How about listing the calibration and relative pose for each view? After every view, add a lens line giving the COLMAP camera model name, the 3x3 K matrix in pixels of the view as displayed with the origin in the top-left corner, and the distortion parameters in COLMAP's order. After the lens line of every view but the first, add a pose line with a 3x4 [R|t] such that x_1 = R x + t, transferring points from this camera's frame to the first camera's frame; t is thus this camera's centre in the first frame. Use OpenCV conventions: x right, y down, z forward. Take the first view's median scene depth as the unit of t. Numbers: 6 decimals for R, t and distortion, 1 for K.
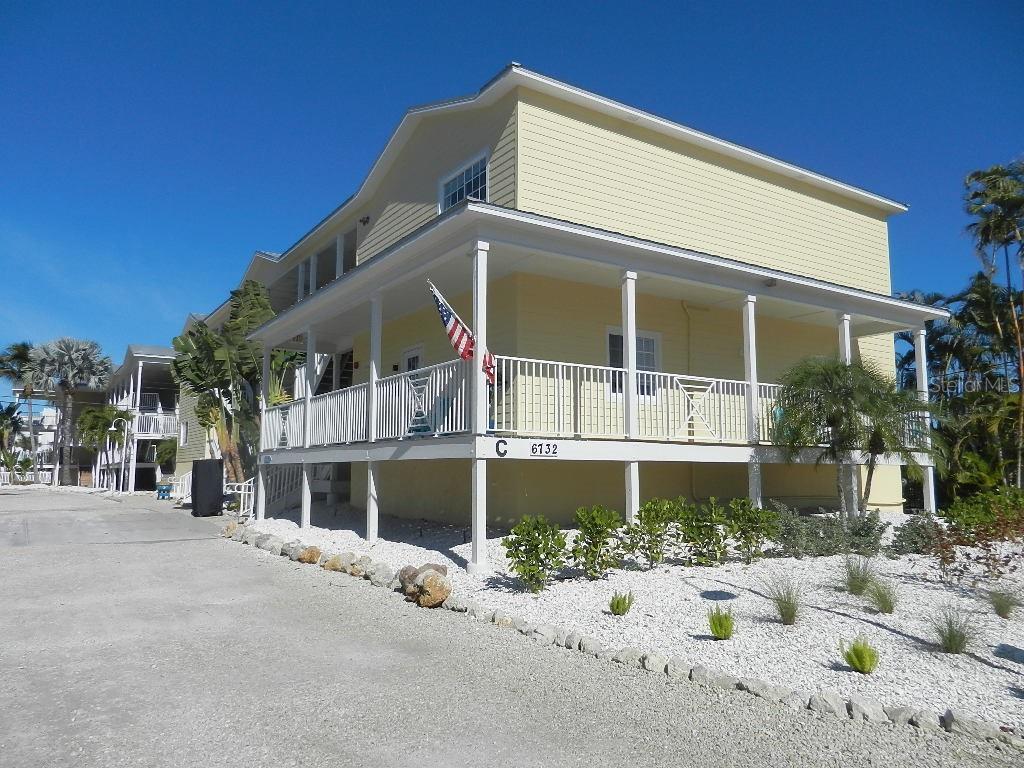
lens RADIAL K [[752.1, 0, 508.4], [0, 752.1, 379.9], [0, 0, 1]] dist [0.000574, 0.003365]
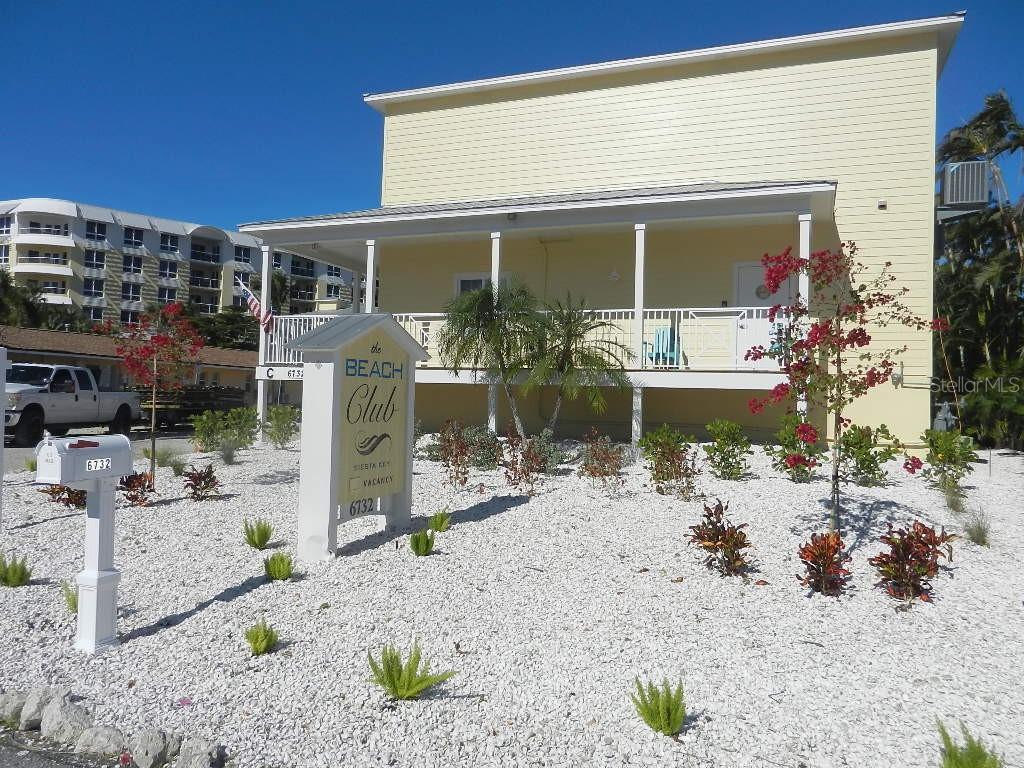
lens RADIAL K [[752.1, 0, 508.4], [0, 752.1, 379.9], [0, 0, 1]] dist [0.000574, 0.003365]
pose [[0.570641, -0.016270, -0.821039, 1.284779], [0.066579, 0.997429, 0.026509, 0.076916], [0.818496, -0.069791, 0.570257, 0.397969]]
